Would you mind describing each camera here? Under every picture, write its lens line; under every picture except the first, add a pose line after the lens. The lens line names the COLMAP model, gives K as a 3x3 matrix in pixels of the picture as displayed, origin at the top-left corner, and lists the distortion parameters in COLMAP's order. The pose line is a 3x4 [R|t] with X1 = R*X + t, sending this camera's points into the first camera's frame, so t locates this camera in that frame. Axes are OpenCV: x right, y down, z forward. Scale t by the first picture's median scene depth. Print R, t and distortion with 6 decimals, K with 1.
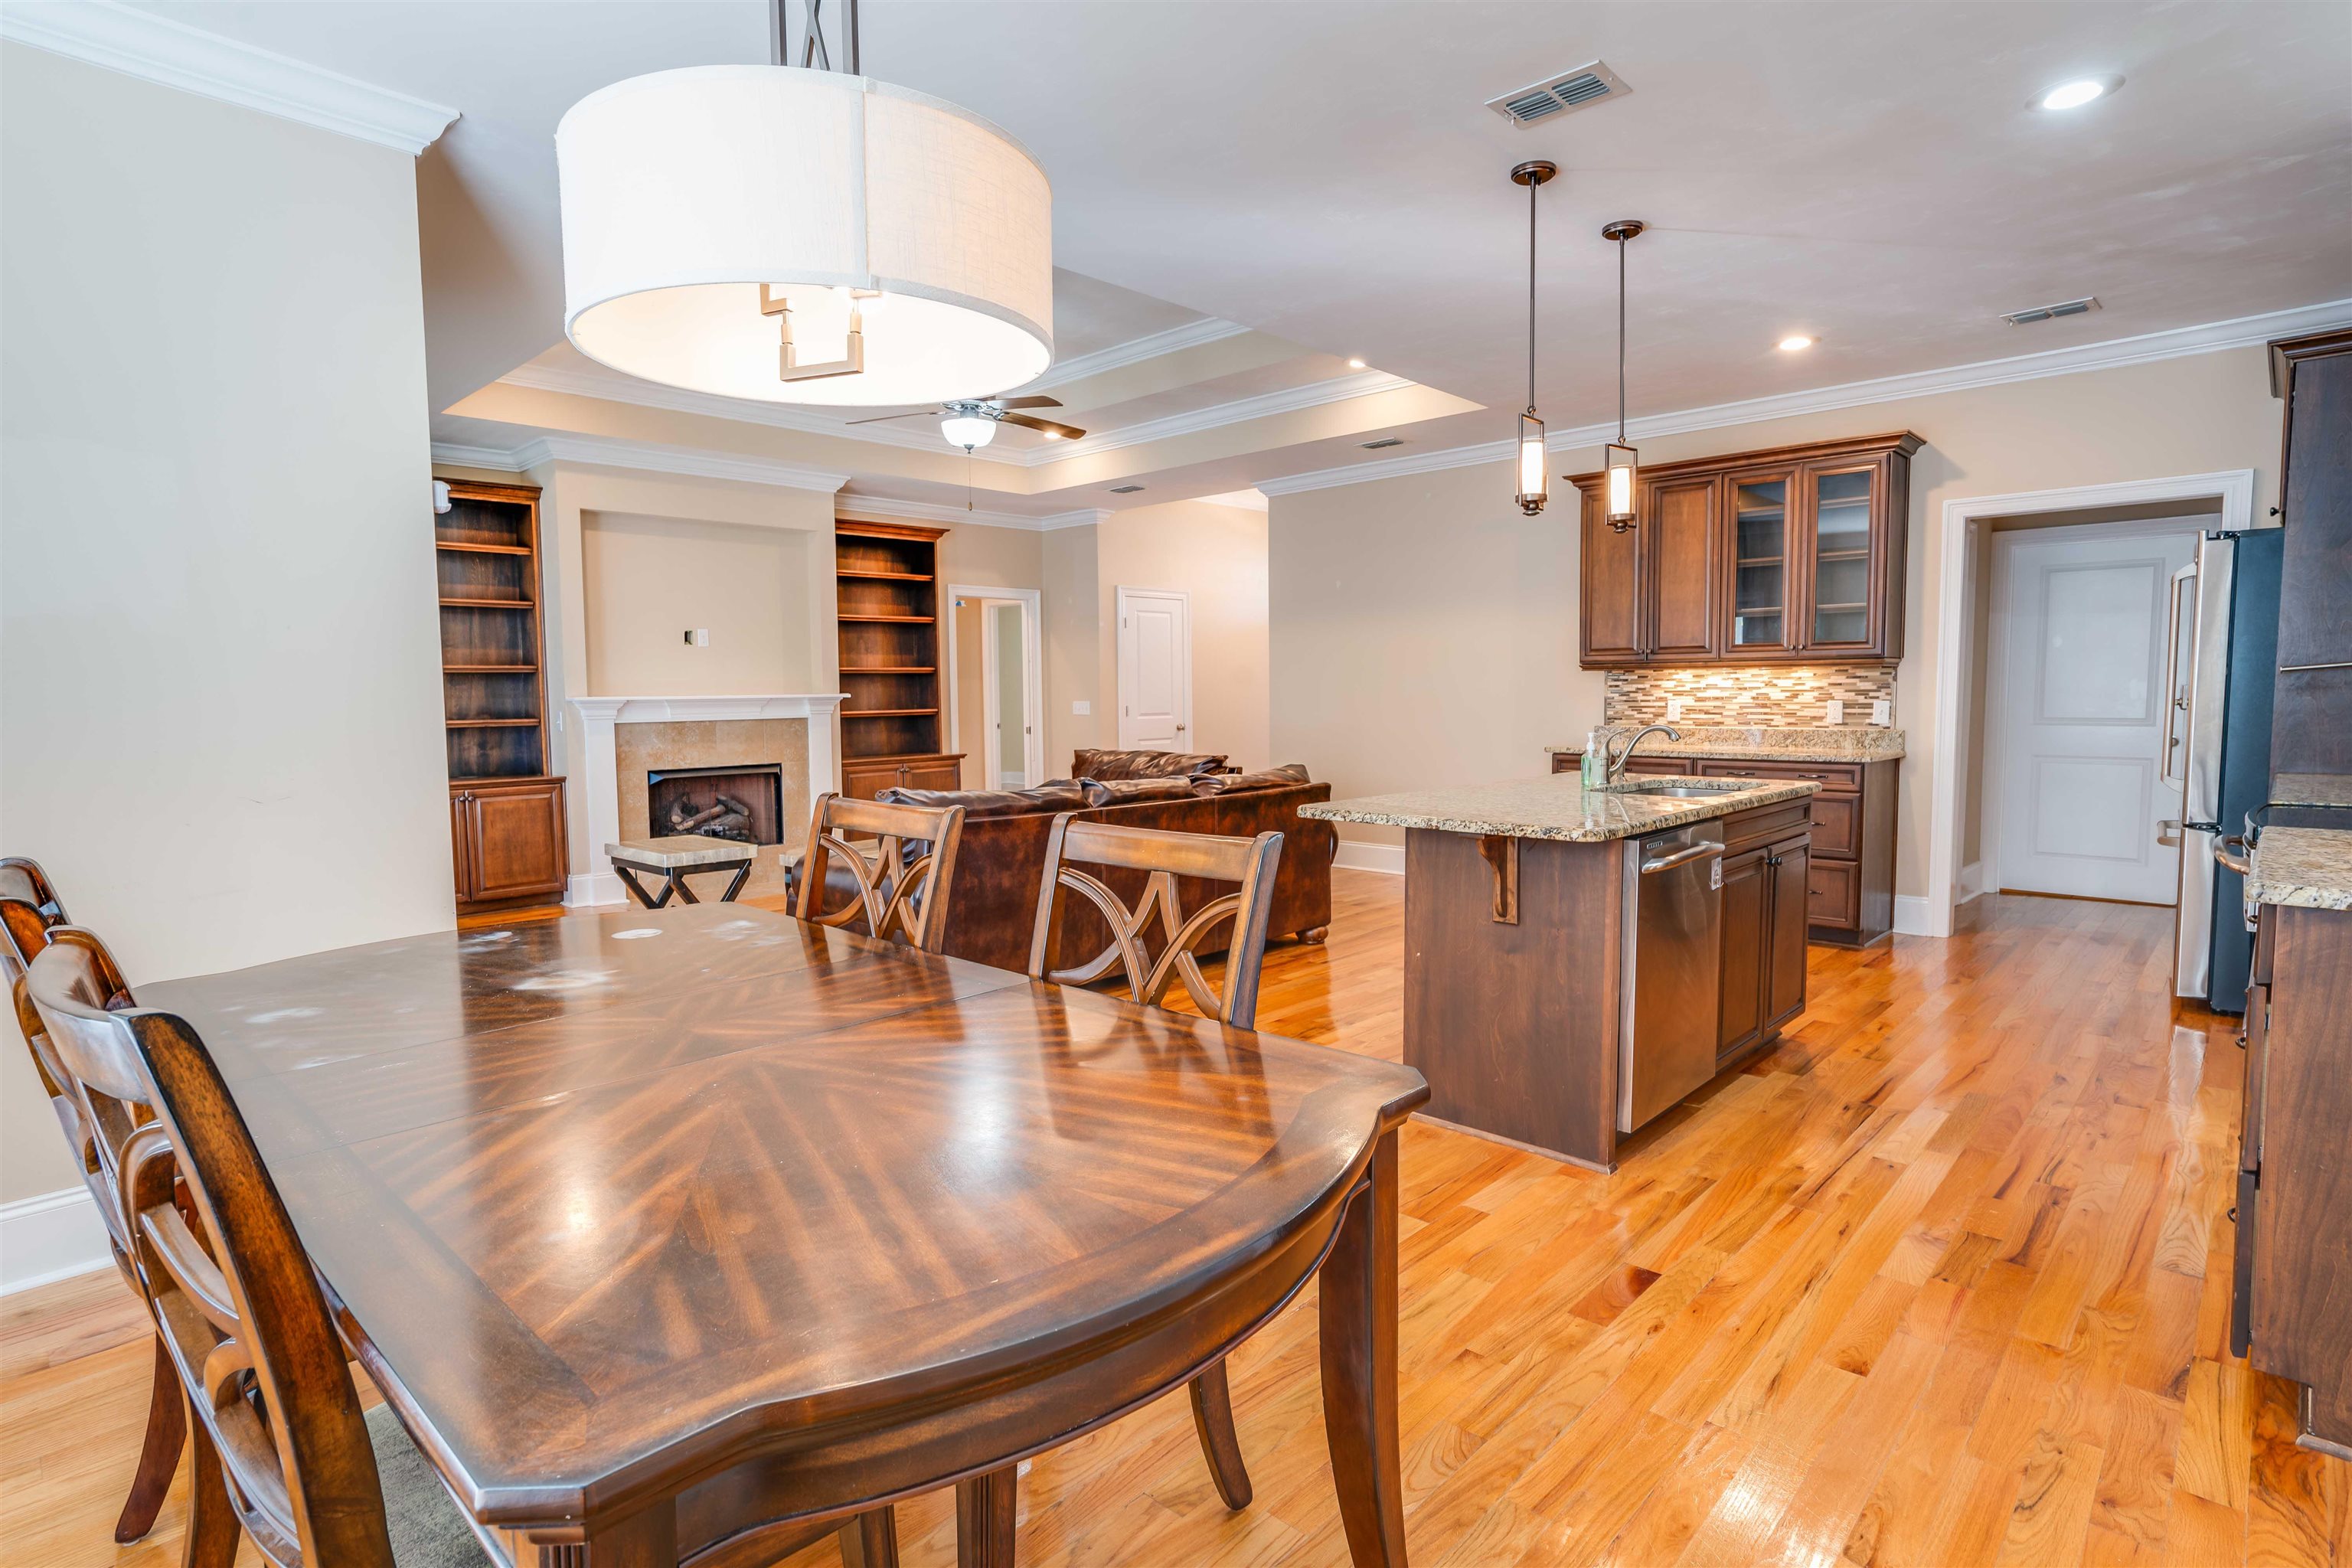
lens RADIAL K [[1200.4, 0, 1184.1], [0, 1200.4, 774.3], [0, 0, 1]] dist [-0.040763, 0.030318]
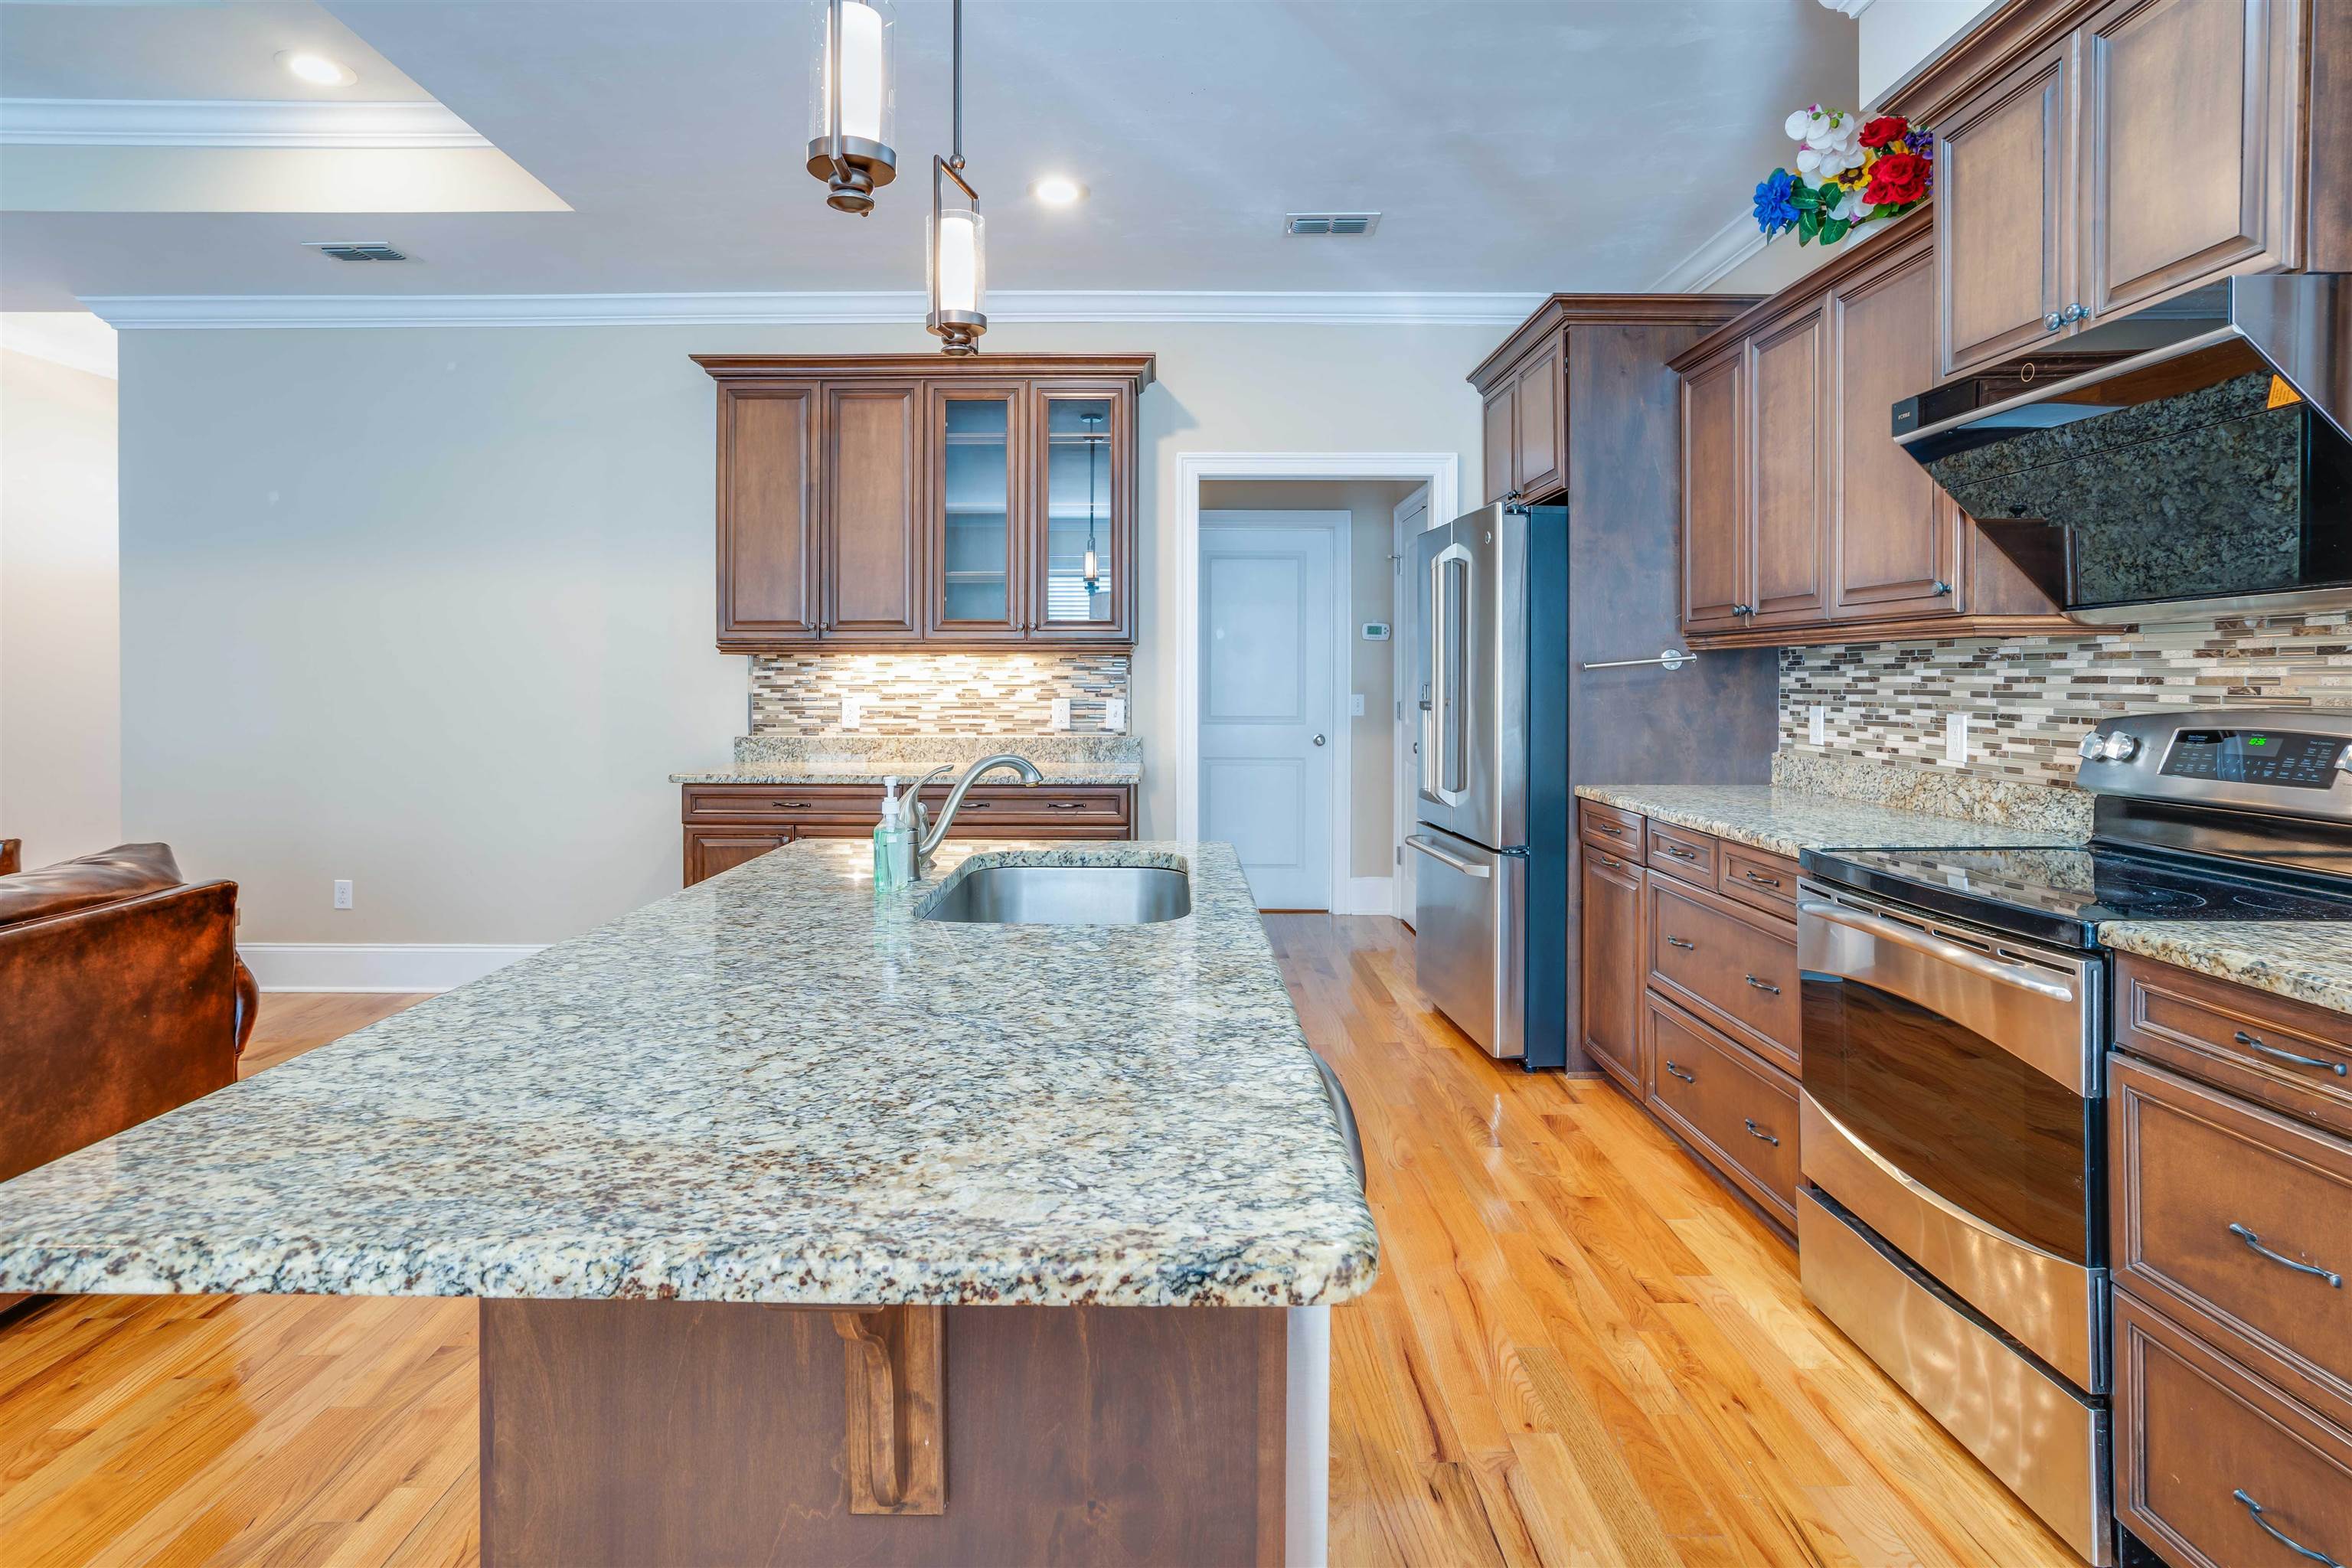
lens RADIAL K [[1219.6, 0, 1154.8], [0, 1219.6, 687.0], [0, 0, 1]] dist [-0.042634, 0.029081]
pose [[0.735312, 0.006429, 0.677698, 0.059621], [0.038753, 0.997920, -0.051514, -0.025713], [-0.676620, 0.064142, 0.733533, 0.365918]]
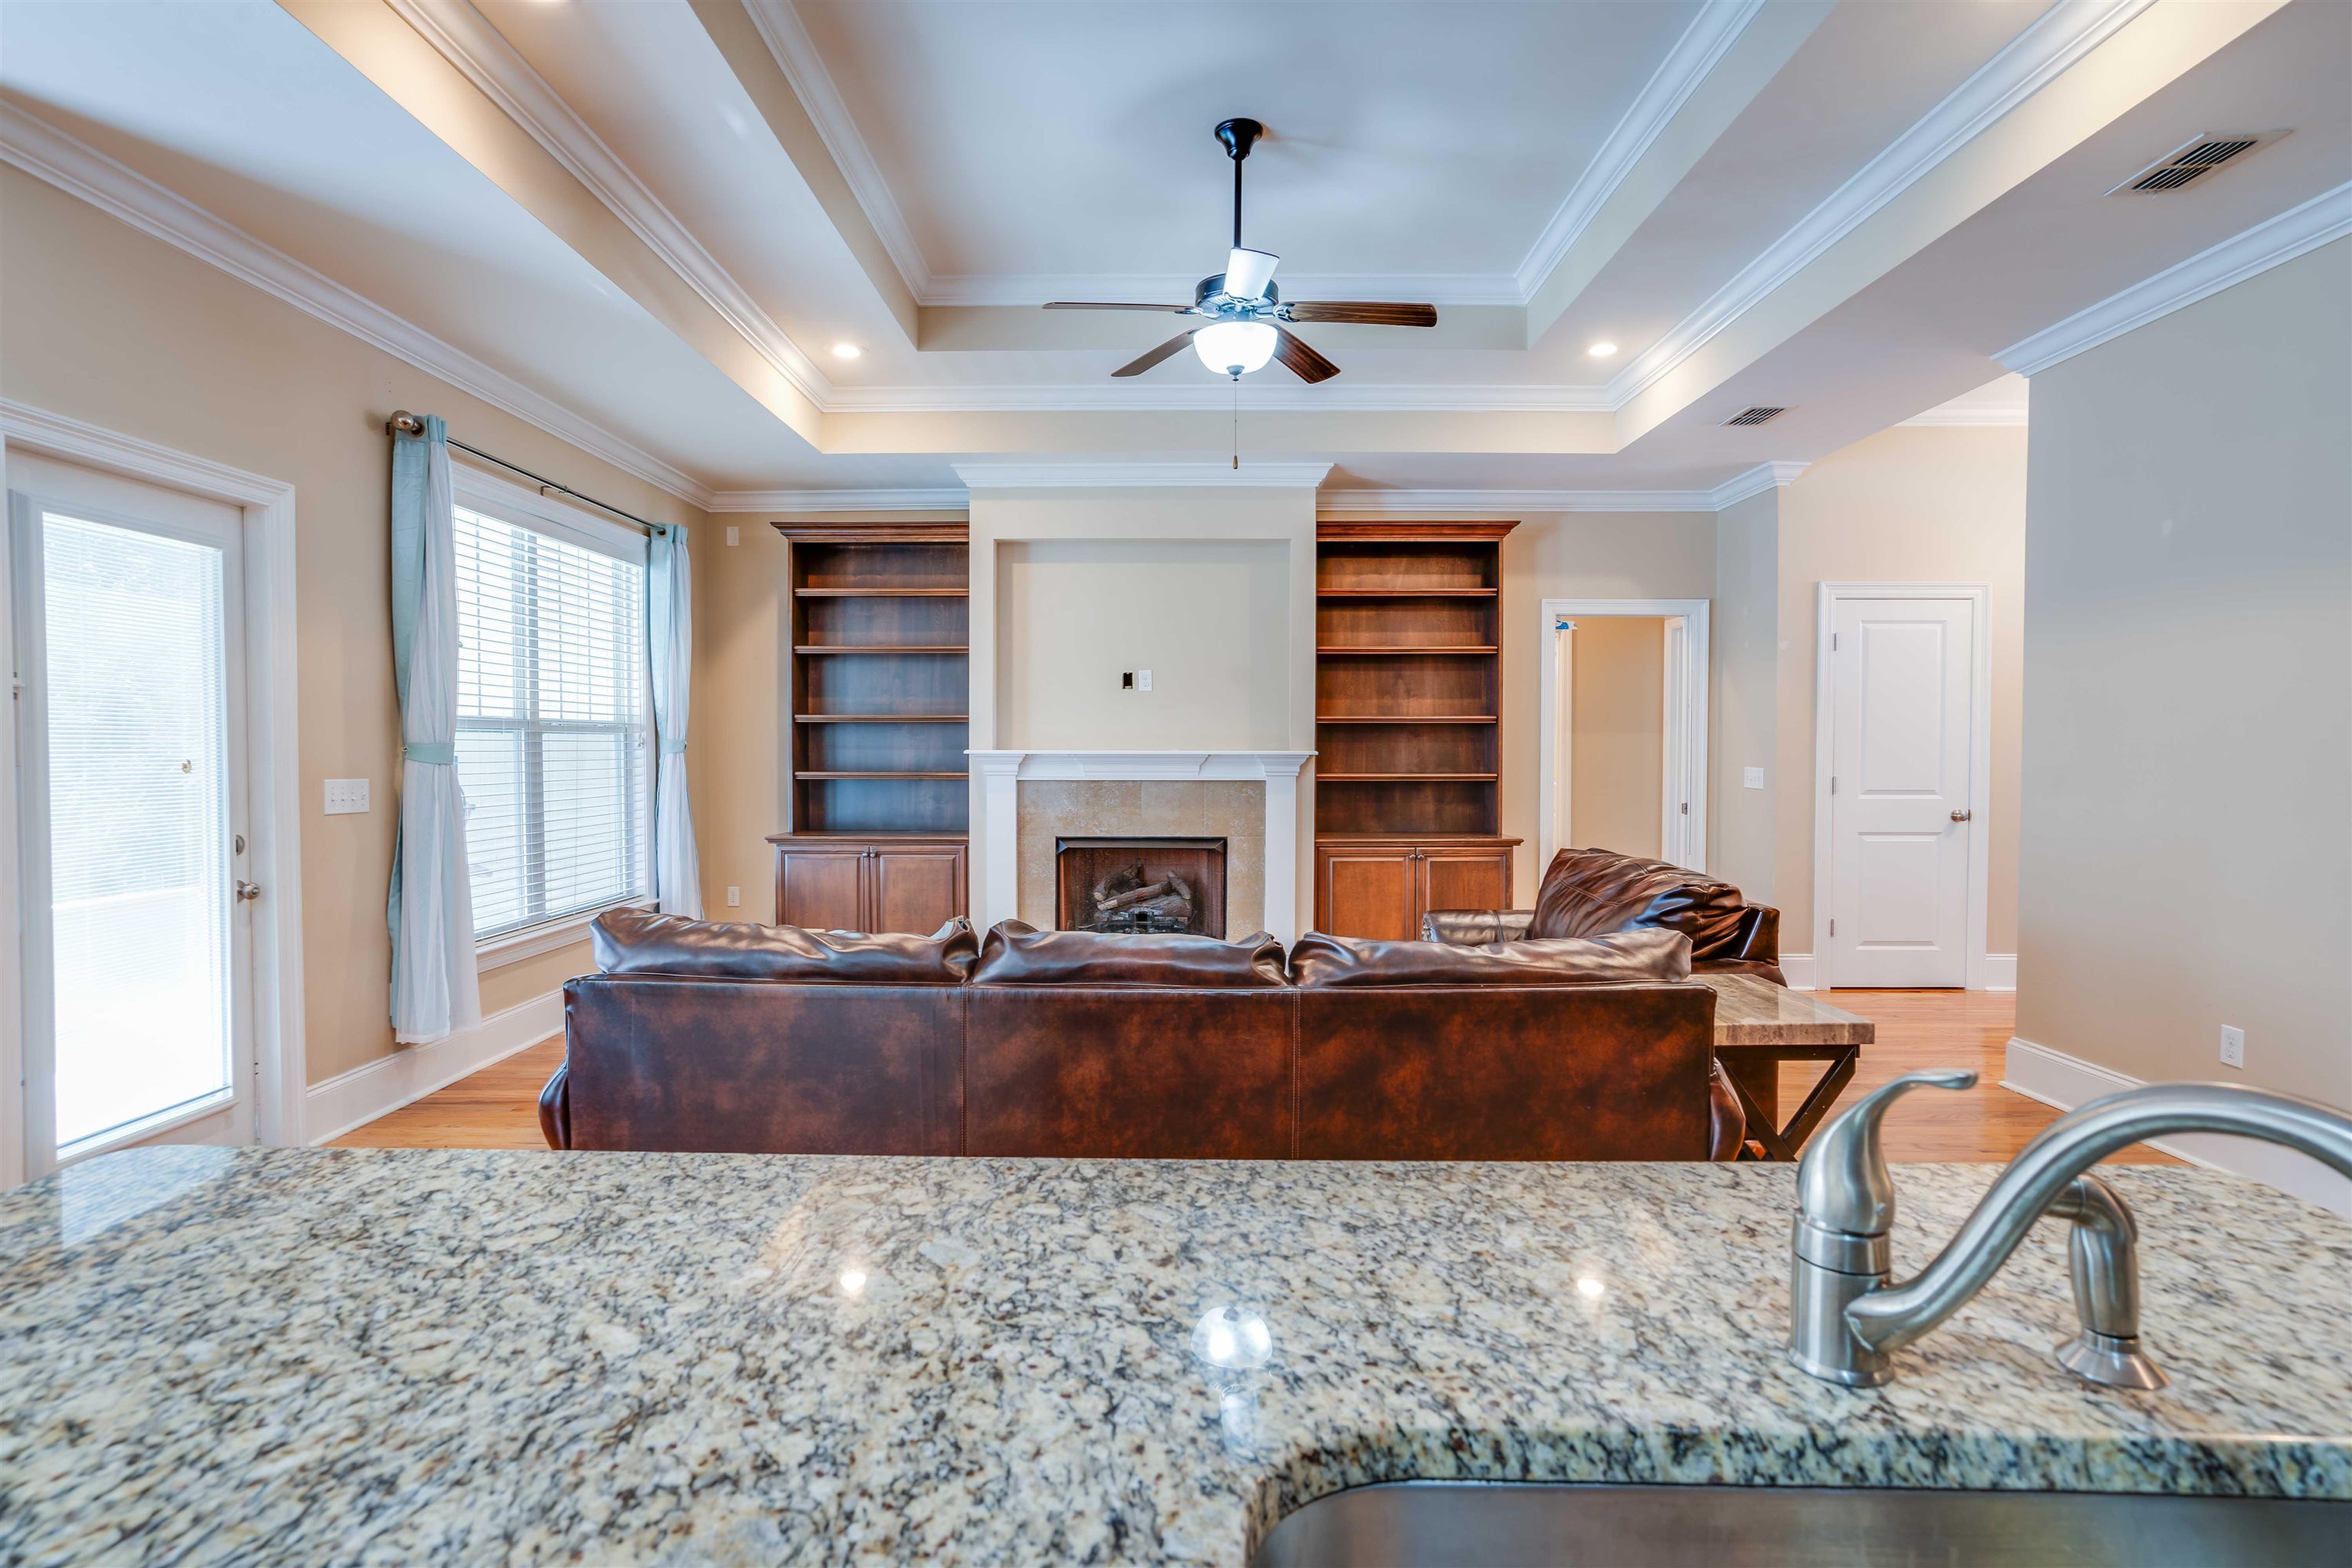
lens RADIAL K [[1200.4, 0, 1184.1], [0, 1200.4, 774.3], [0, 0, 1]] dist [-0.040763, 0.030318]
pose [[0.677890, 0.026723, -0.734677, 0.270451], [-0.060697, 0.997962, -0.019706, -0.040498], [0.732653, 0.057951, 0.678131, 0.534623]]
